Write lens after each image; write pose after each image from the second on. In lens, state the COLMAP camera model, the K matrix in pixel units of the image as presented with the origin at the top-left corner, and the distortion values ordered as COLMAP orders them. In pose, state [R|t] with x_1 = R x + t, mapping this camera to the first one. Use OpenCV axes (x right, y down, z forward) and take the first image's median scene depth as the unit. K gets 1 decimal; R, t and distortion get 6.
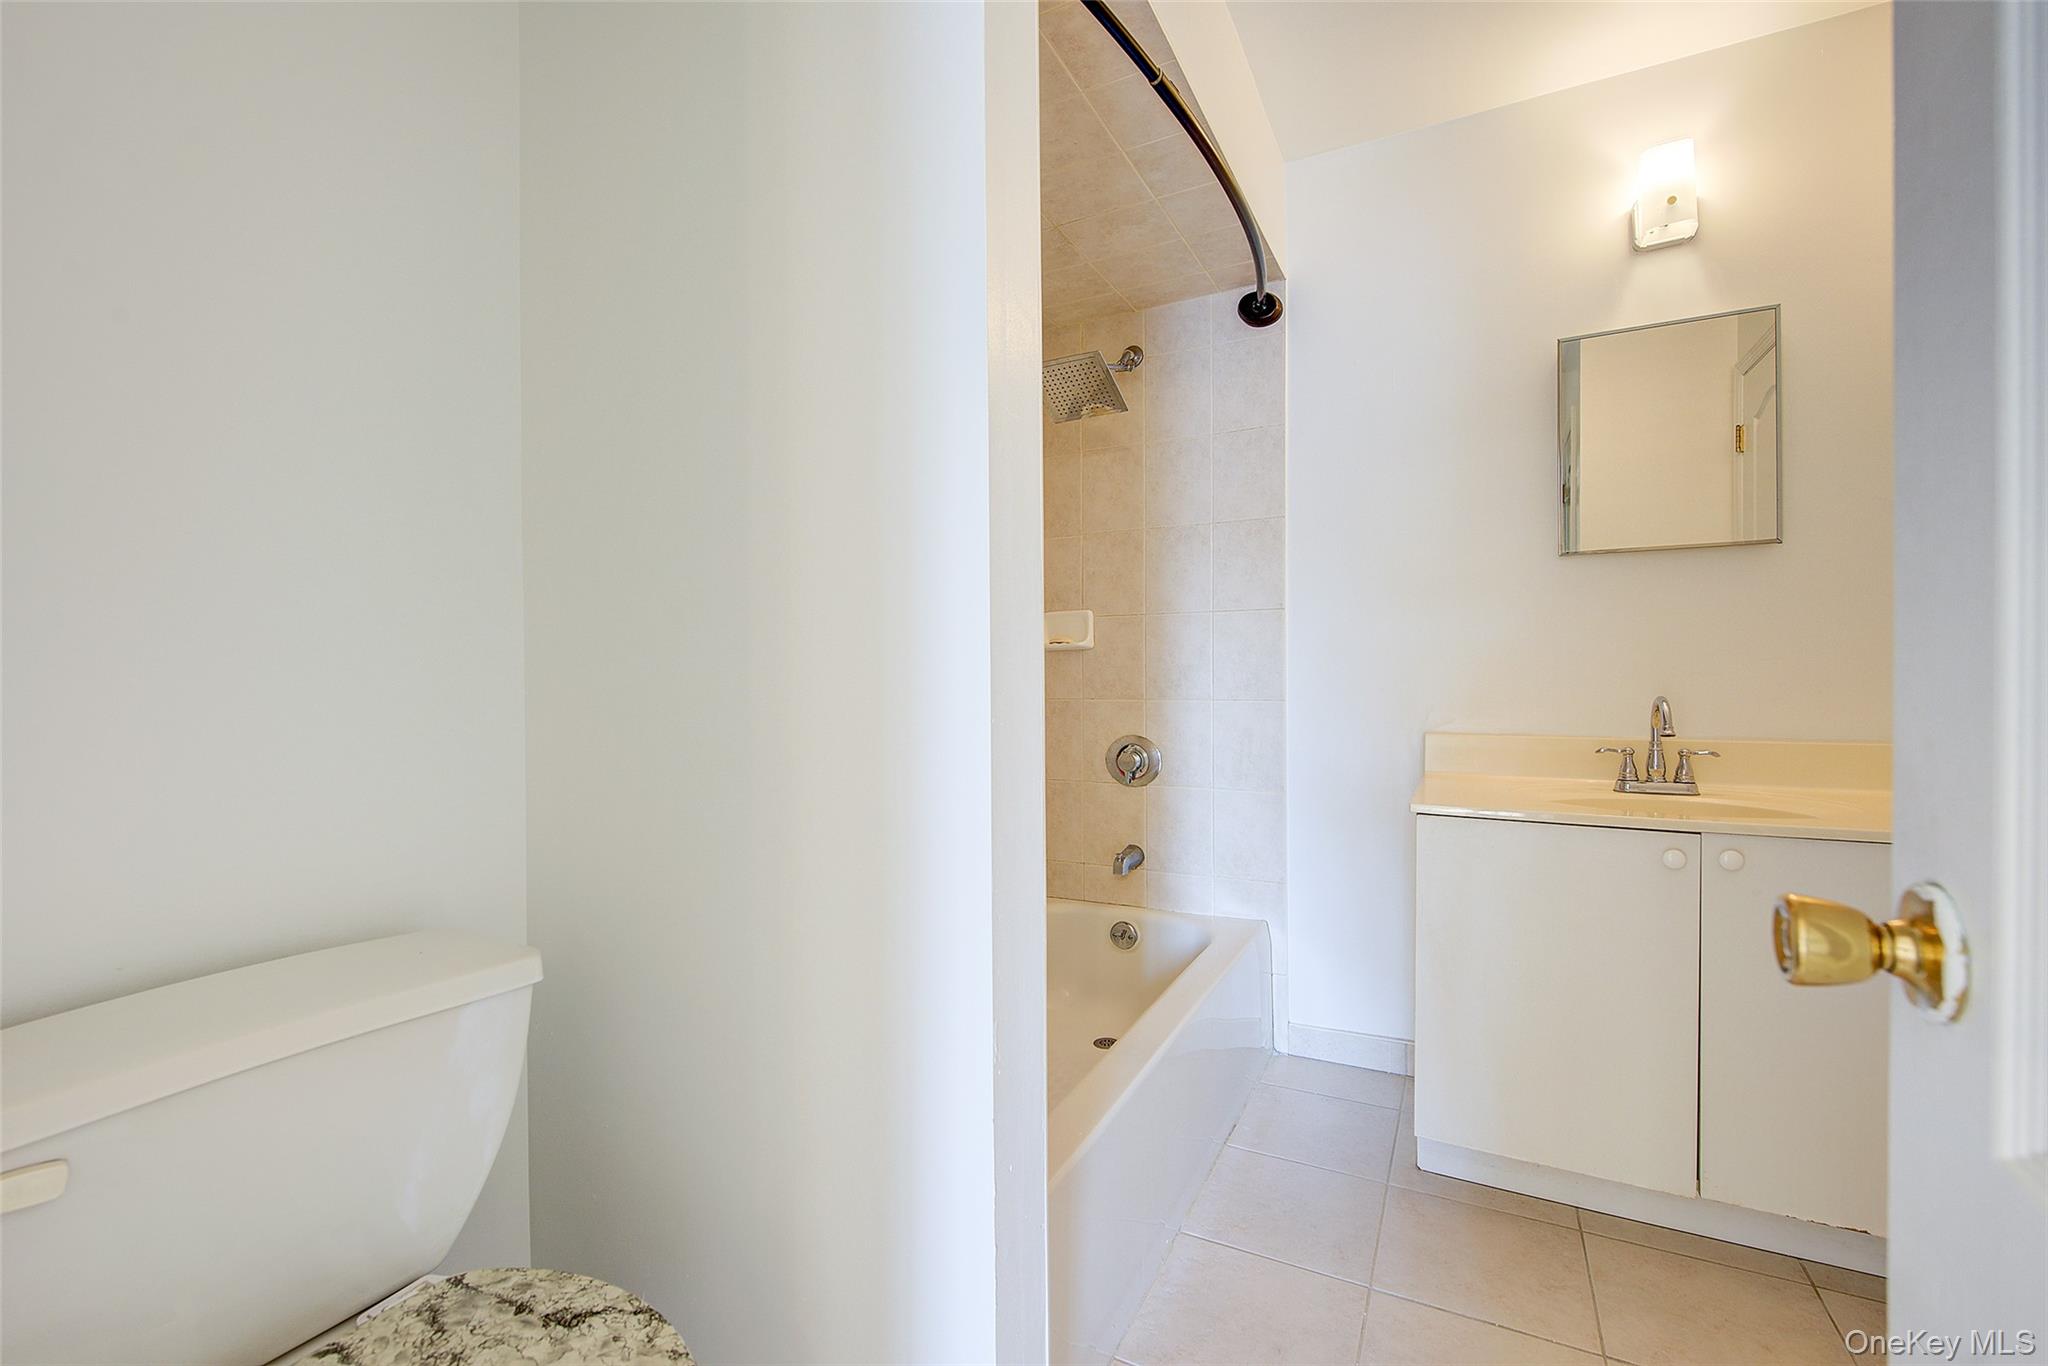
lens RADIAL K [[844.1, 0, 1028.6], [0, 844.1, 679.4], [0, 0, 1]] dist [0.004050, -0.001996]
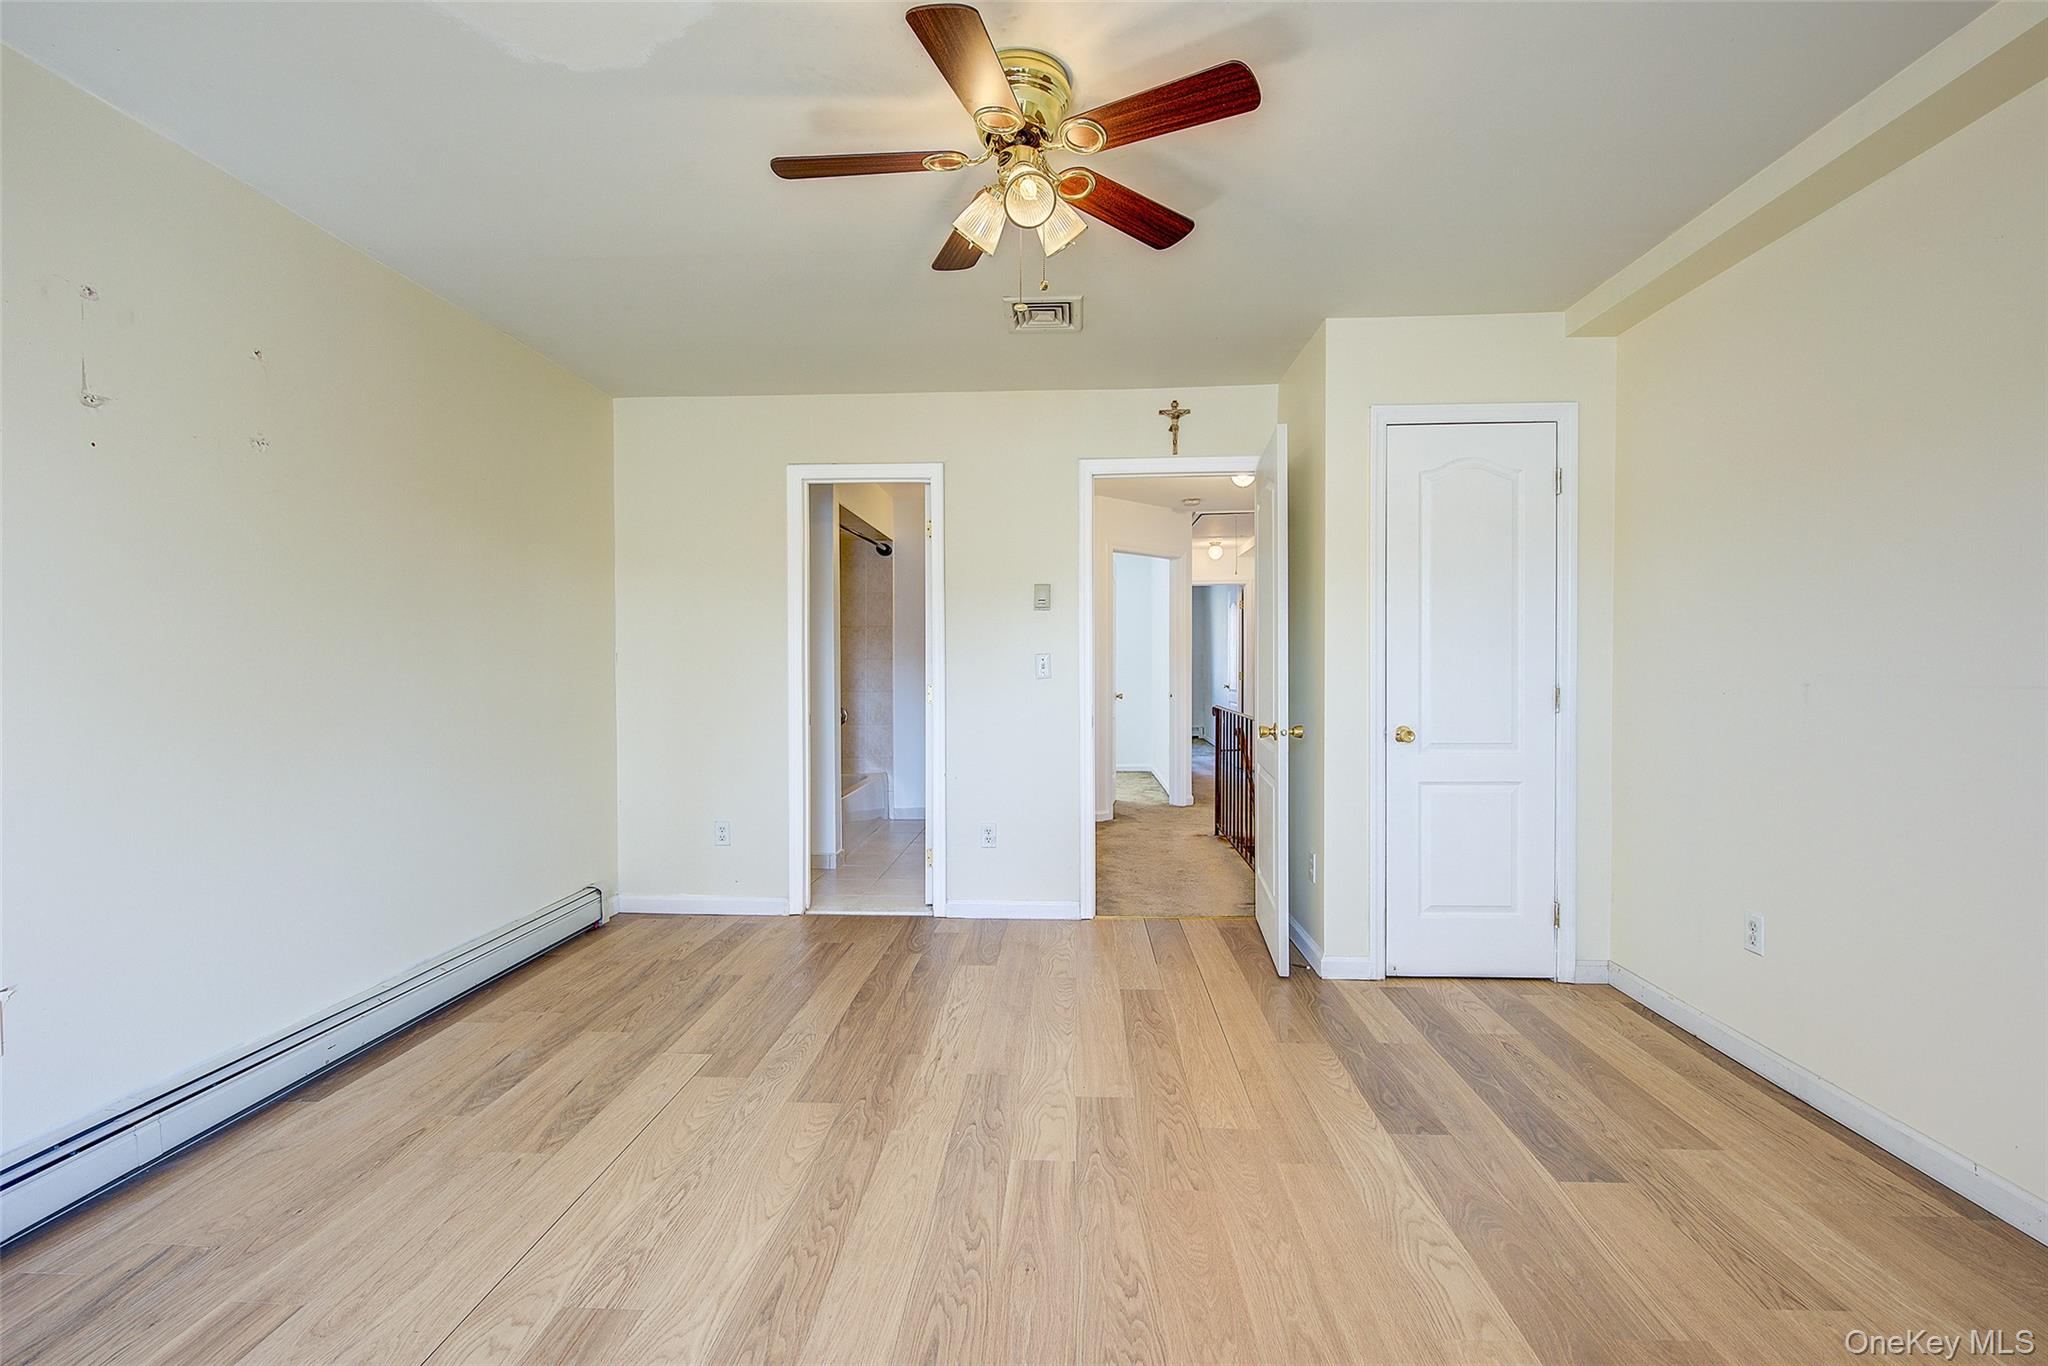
lens RADIAL K [[951.3, 0, 1021.3], [0, 951.3, 679.3], [0, 0, 1]] dist [0.000134, 0.000001]
pose [[0.911240, -0.000427, 0.411875, -0.638752], [-0.000374, 0.999998, 0.001864, -0.028152], [-0.411875, -0.001853, 0.911238, -2.153367]]
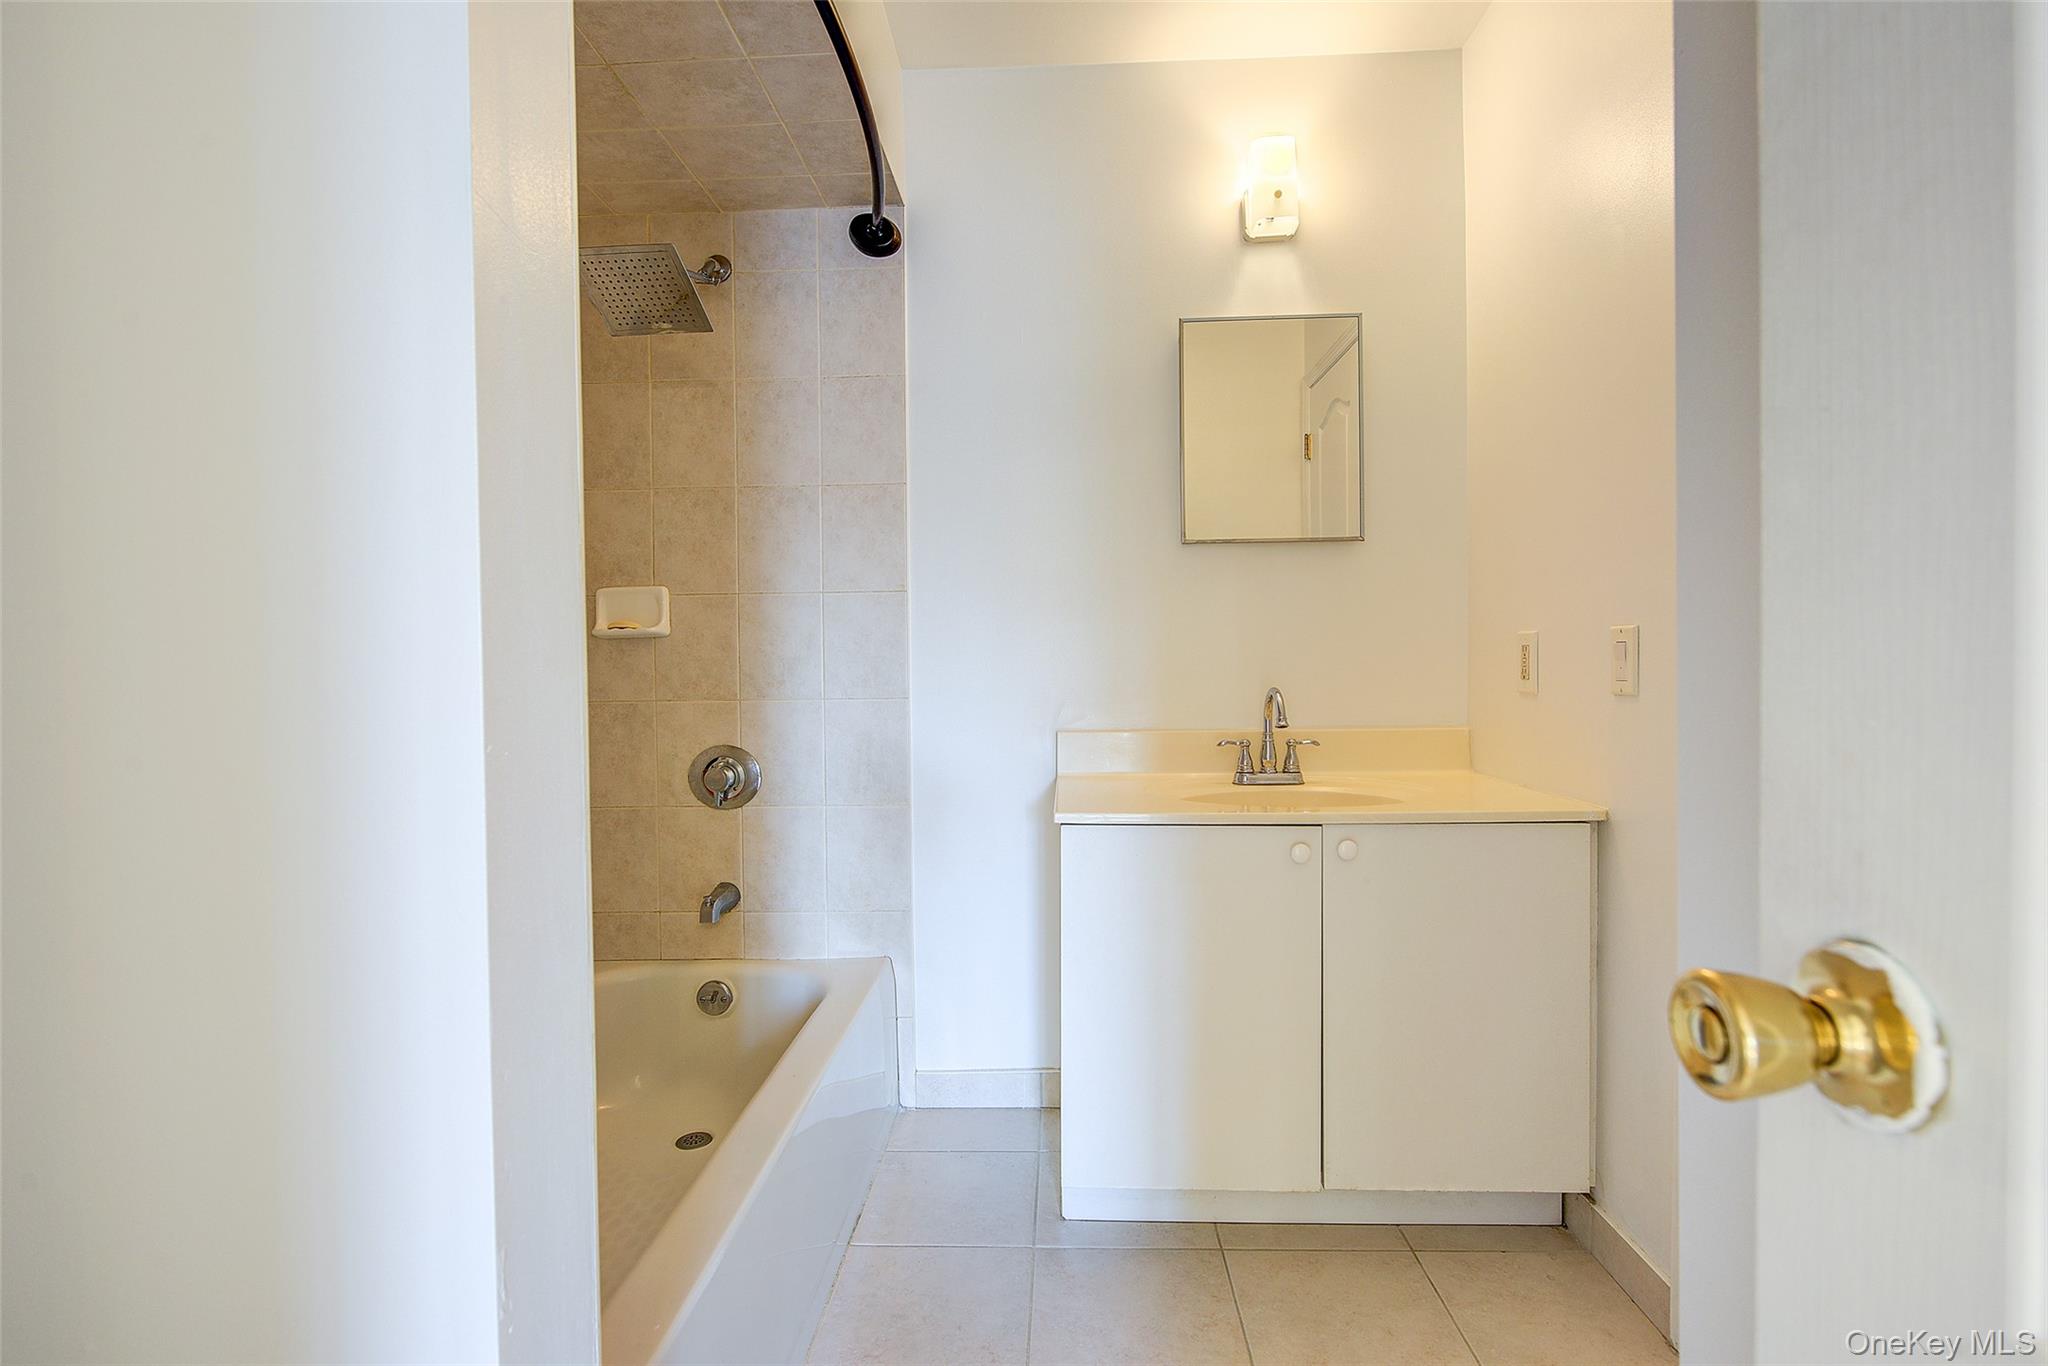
lens RADIAL K [[939.7, 0, 1028.0], [0, 939.7, 680.8], [0, 0, 1]] dist [-0.002218, 0.000179]
pose [[0.904669, -0.011531, 0.425960, 0.007754], [0.008401, 0.999922, 0.009224, -0.000593], [-0.426033, -0.004766, 0.904695, 0.092279]]
